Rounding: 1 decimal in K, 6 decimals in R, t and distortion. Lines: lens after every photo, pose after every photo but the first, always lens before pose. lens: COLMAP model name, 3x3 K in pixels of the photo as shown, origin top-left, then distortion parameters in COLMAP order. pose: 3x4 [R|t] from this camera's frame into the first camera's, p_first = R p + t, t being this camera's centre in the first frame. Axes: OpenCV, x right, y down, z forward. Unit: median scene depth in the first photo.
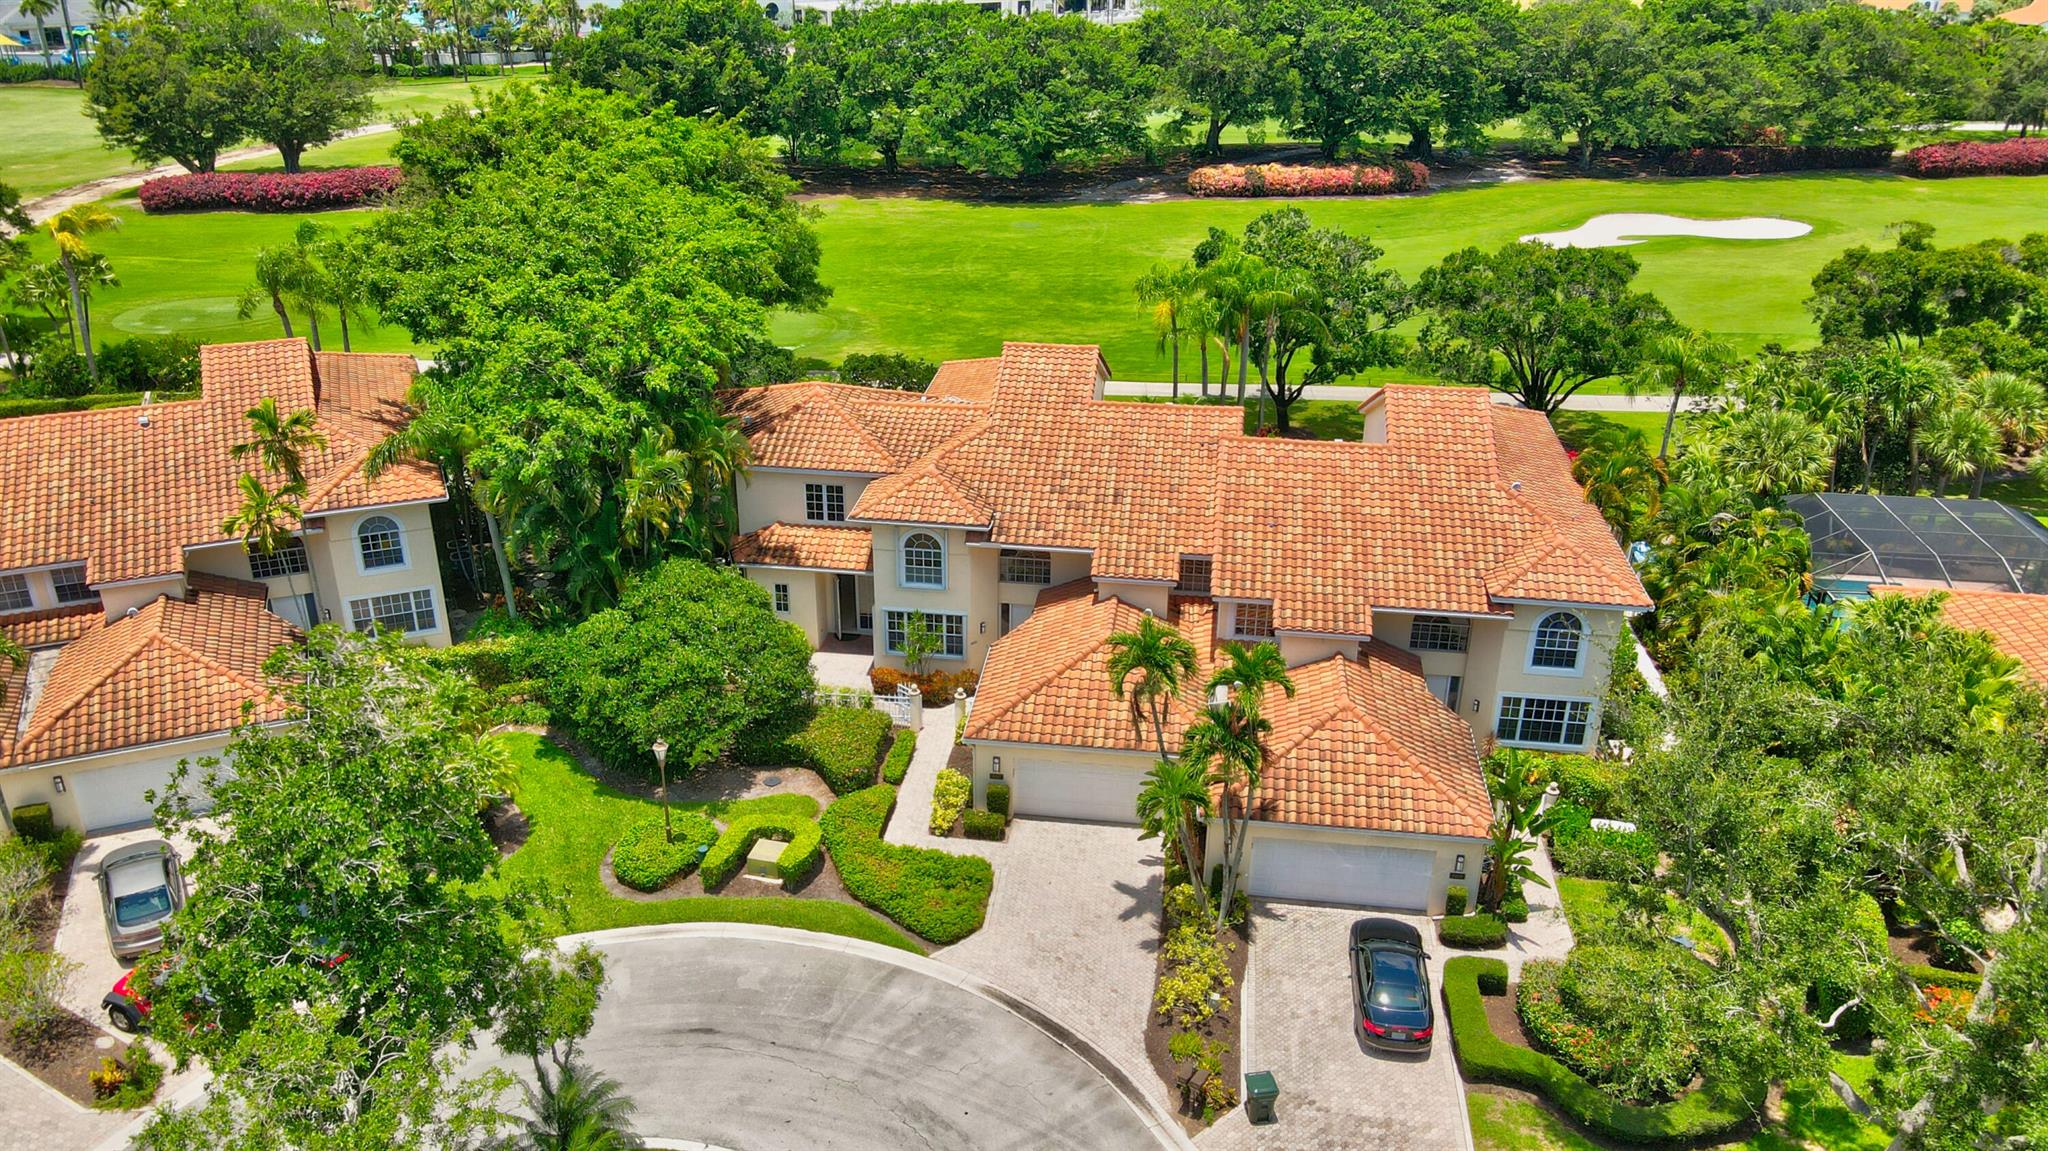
lens RADIAL K [[1494.0, 0, 1024.0], [0, 1494.0, 575.5], [0, 0, 1]] dist [-0.026763, 0.048489]
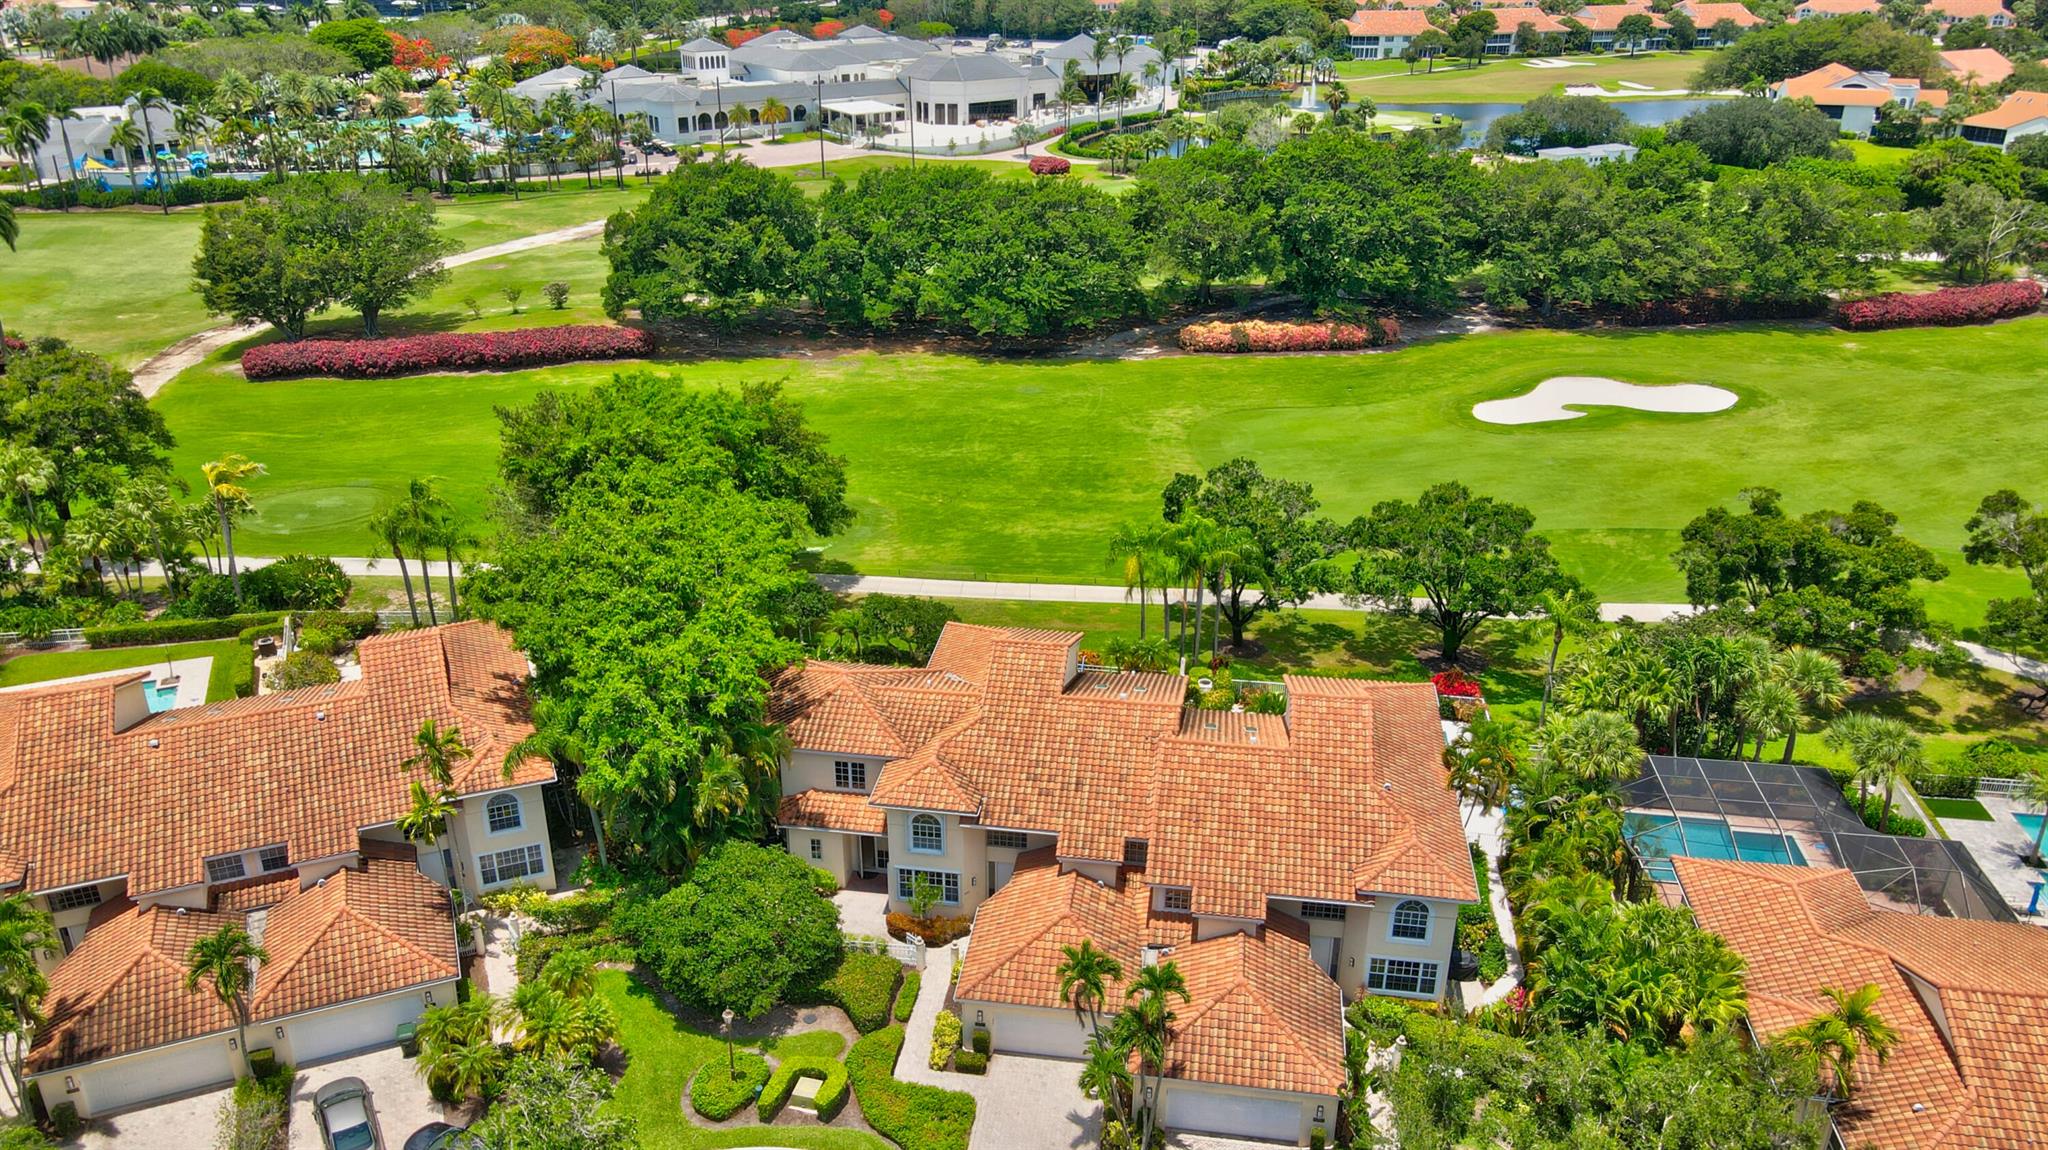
lens RADIAL K [[1494.0, 0, 1024.0], [0, 1494.0, 575.0], [0, 0, 1]] dist [-0.026763, 0.048489]
pose [[0.999885, 0.002920, -0.014907, 0.035264], [-0.003031, 0.999968, -0.007440, -0.228240], [0.014884, 0.007485, 0.999861, -0.287798]]
